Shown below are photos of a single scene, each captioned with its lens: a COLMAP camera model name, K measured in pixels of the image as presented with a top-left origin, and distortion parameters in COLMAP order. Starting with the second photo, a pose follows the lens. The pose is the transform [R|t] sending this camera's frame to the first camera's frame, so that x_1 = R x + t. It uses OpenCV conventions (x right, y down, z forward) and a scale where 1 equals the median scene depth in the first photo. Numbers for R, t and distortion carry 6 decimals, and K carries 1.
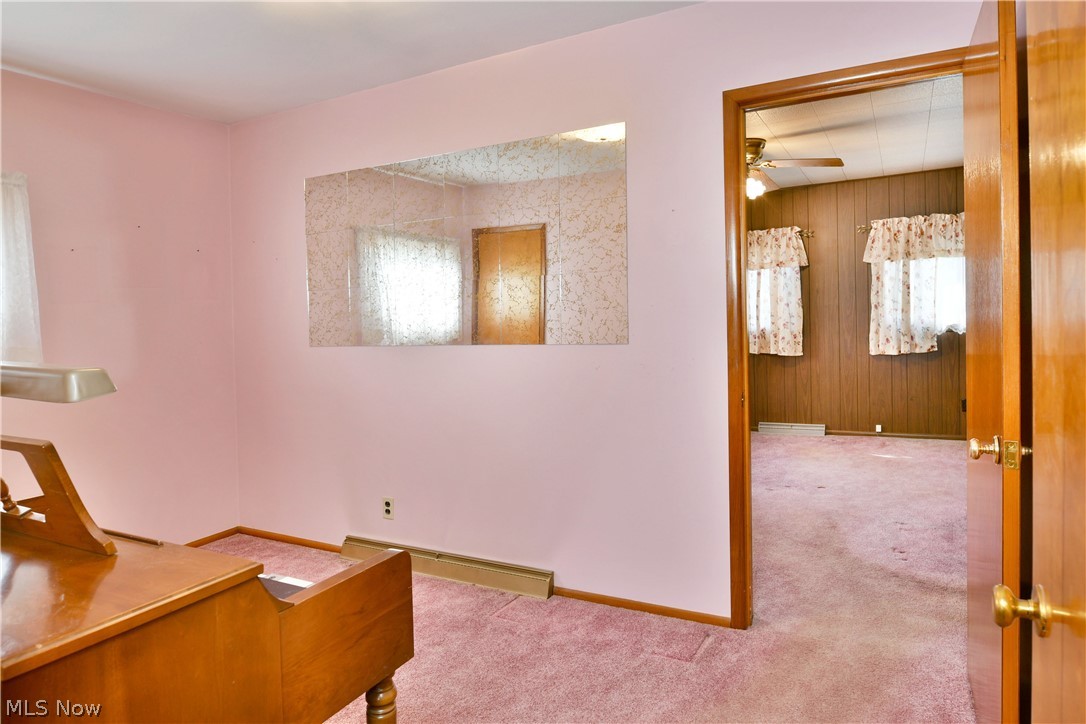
lens RADIAL K [[659.1, 0, 524.4], [0, 659.1, 342.6], [0, 0, 1]] dist [-0.011303, -0.005734]
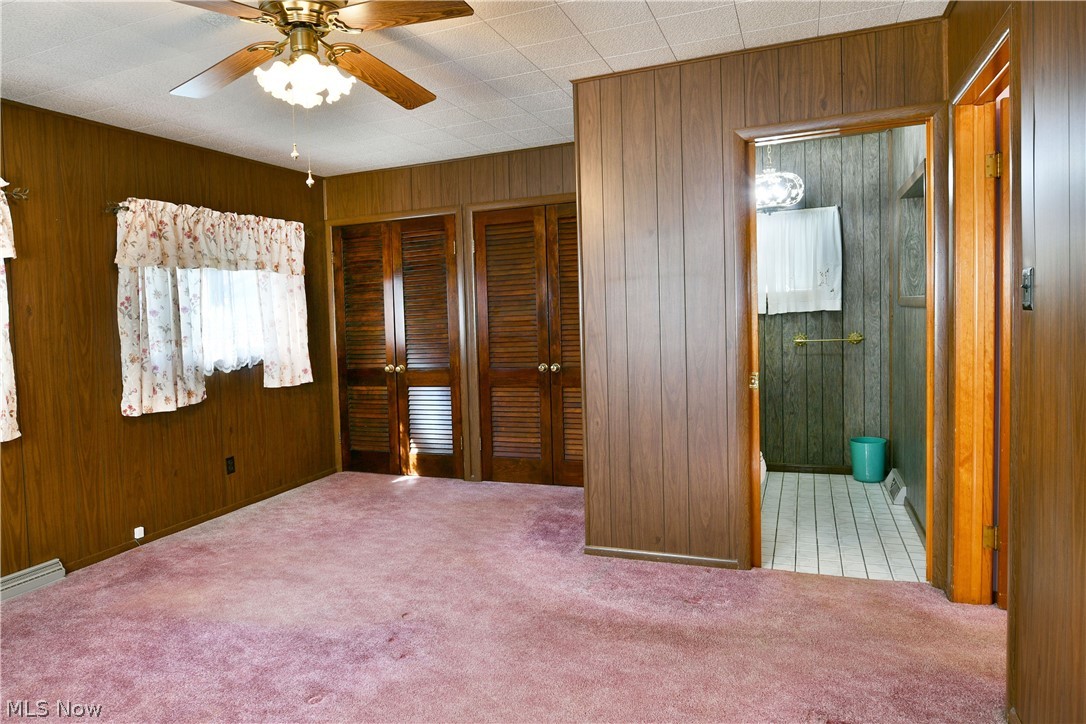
lens RADIAL K [[659.1, 0, 538.1], [0, 659.1, 326.6], [0, 0, 1]] dist [-0.011303, -0.005734]
pose [[-0.155499, 0.020654, 0.987620, -0.134844], [0.088528, 0.996050, -0.006892, -0.026952], [-0.983861, 0.086360, -0.156714, 0.725753]]
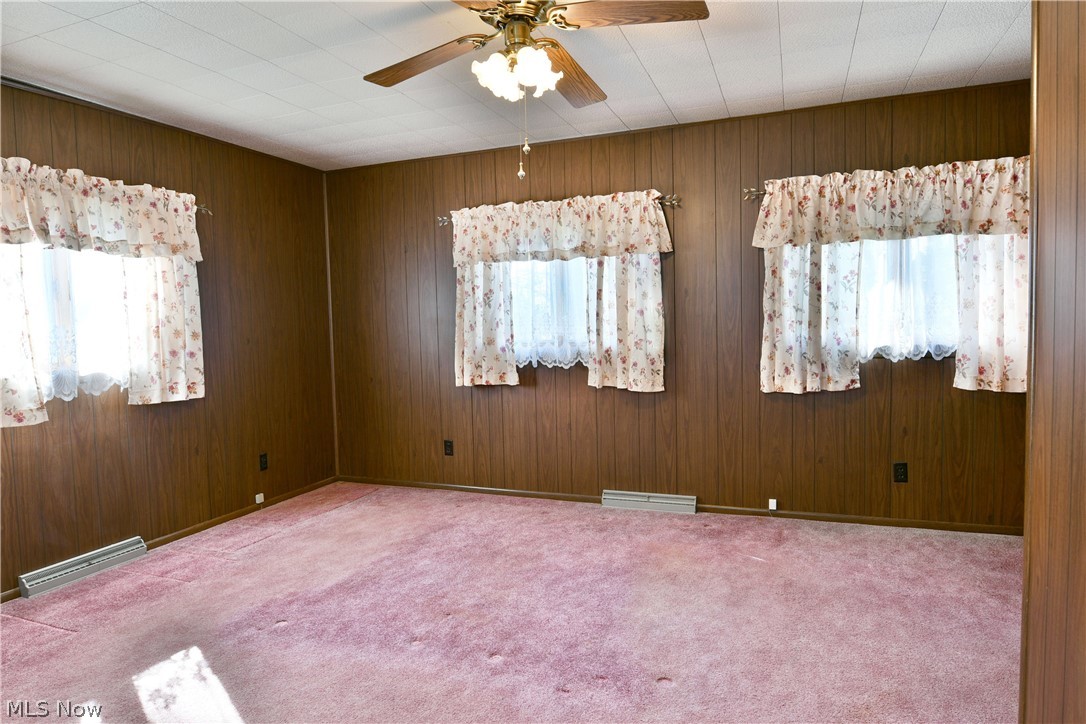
lens RADIAL K [[659.1, 0, 545.0], [0, 659.1, 356.1], [0, 0, 1]] dist [-0.011303, -0.005734]
pose [[0.986853, 0.004988, 0.161545, 0.217634], [-0.006506, 0.999939, 0.008874, -0.021304], [-0.161491, -0.009808, 0.986825, 0.406790]]
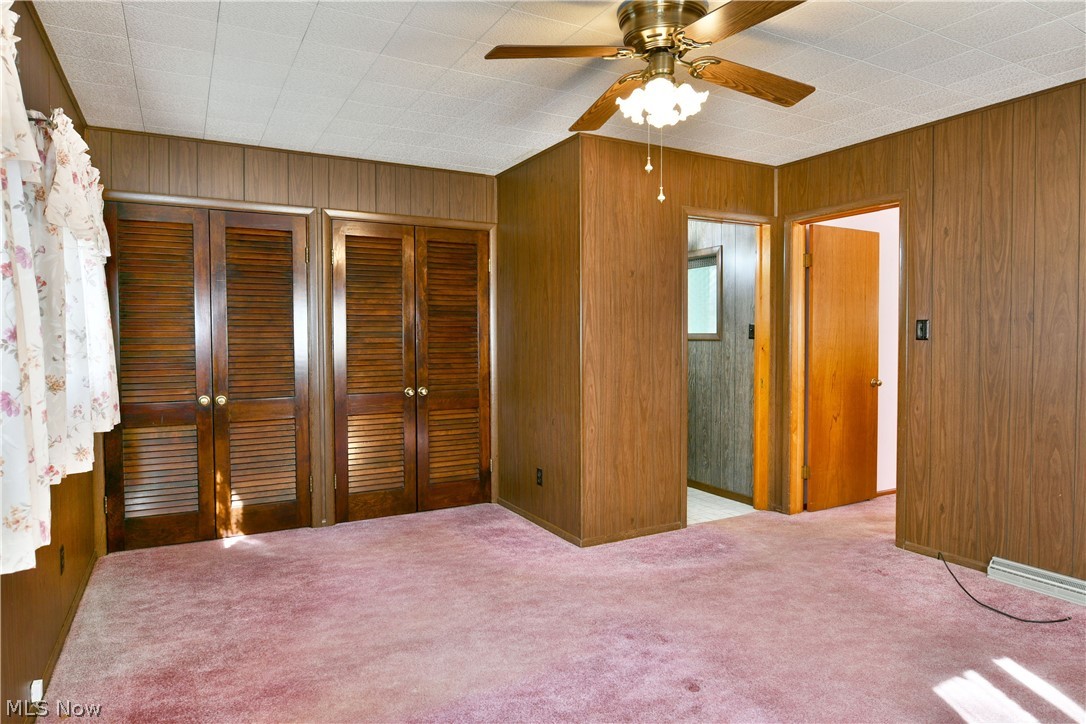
lens RADIAL K [[659.1, 0, 552.8], [0, 659.1, 333.9], [0, 0, 1]] dist [-0.011303, -0.005734]
pose [[-0.866795, 0.039380, 0.497107, 0.121411], [0.054958, 0.998348, 0.016741, -0.053547], [-0.495626, 0.041831, -0.867528, 1.181769]]
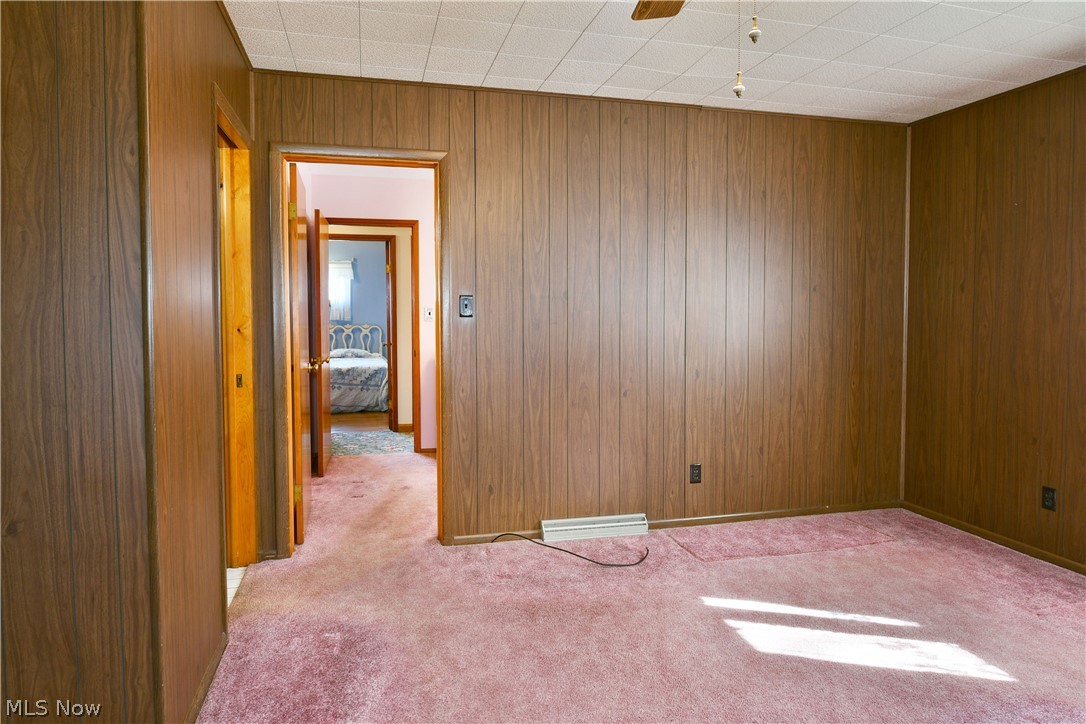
lens RADIAL K [[659.1, 0, 523.2], [0, 659.1, 321.0], [0, 0, 1]] dist [-0.011303, -0.005734]
pose [[-0.716028, 0.042818, -0.696757, 0.507735], [-0.006519, 0.997663, 0.068009, -0.054539], [0.698041, 0.053239, -0.714076, 0.917042]]
